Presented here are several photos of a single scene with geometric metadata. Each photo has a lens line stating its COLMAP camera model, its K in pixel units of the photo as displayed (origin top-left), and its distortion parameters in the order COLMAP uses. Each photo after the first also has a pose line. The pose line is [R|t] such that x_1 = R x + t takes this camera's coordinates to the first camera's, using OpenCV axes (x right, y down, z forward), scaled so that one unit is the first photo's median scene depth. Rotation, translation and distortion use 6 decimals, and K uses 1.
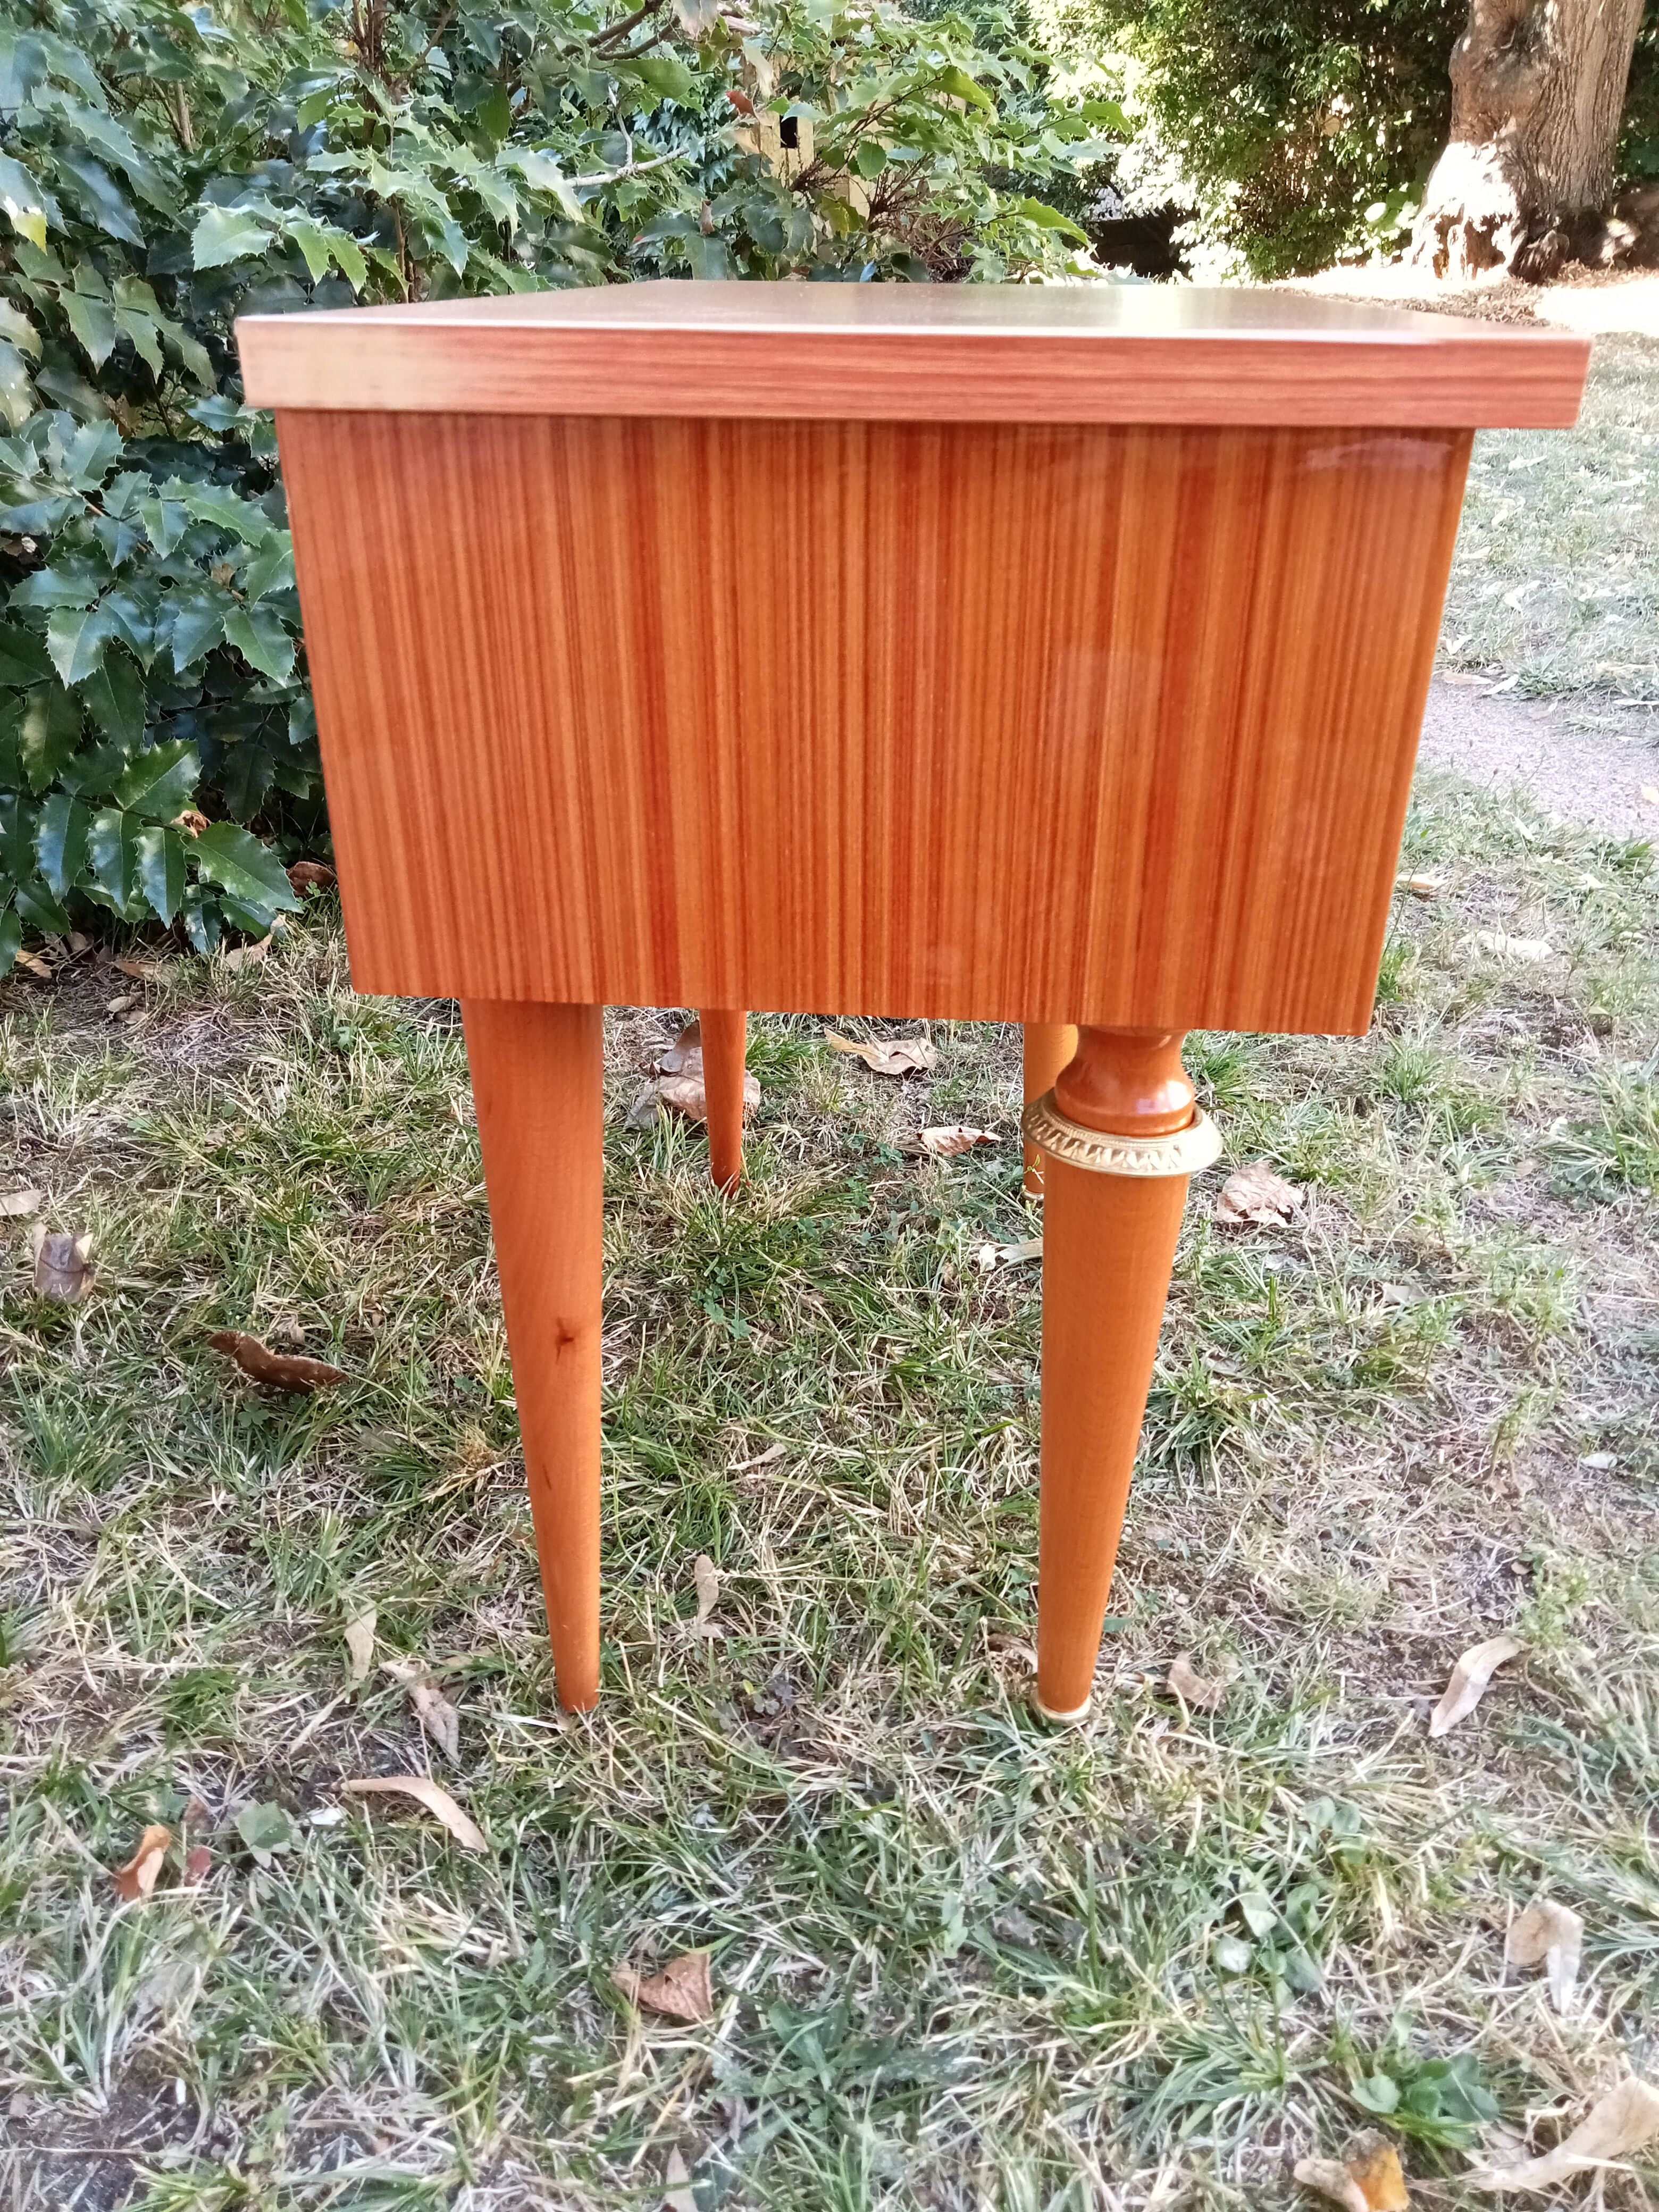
lens RADIAL K [[1725.1, 0, 827.3], [0, 1725.1, 1103.8], [0, 0, 1]] dist [0.023952, -0.034089]
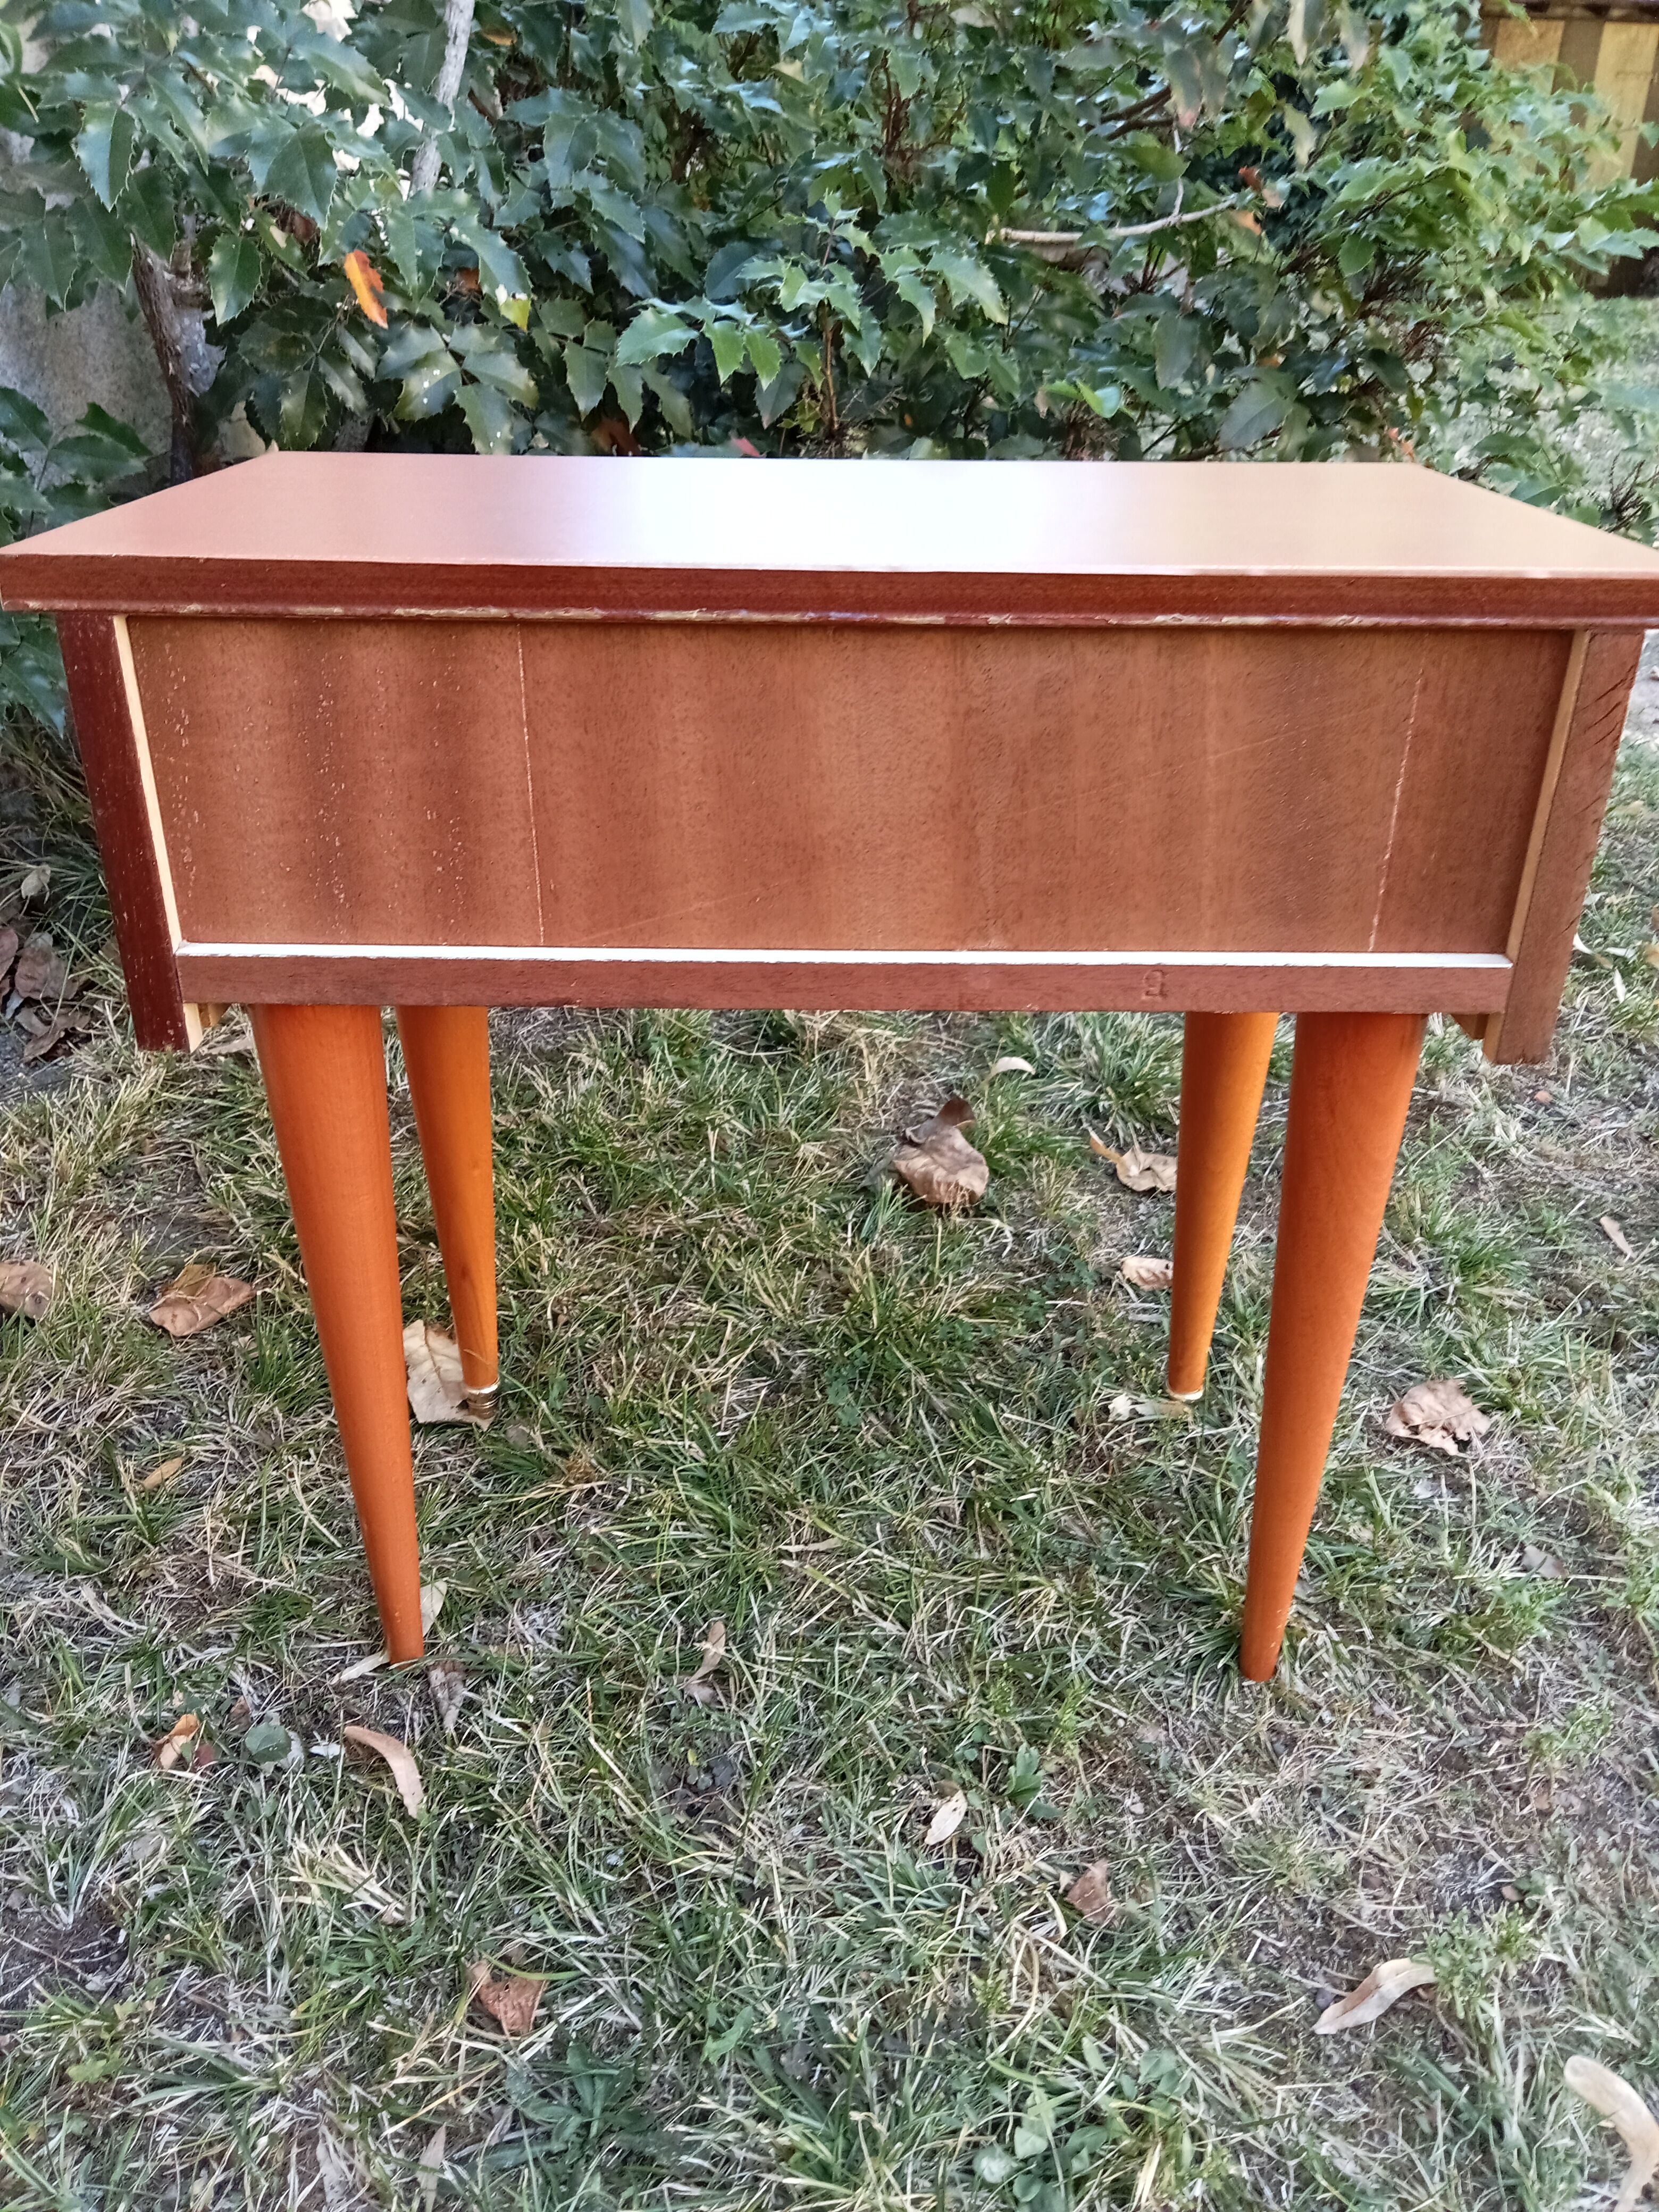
lens RADIAL K [[1725.1, 0, 813.7], [0, 1725.1, 1094.8], [0, 0, 1]] dist [0.023952, -0.034089]
pose [[0.927576, 0.209570, -0.309327, 0.259971], [-0.201473, 0.977759, 0.058282, -0.146830], [0.314662, 0.008260, 0.949168, -0.029718]]
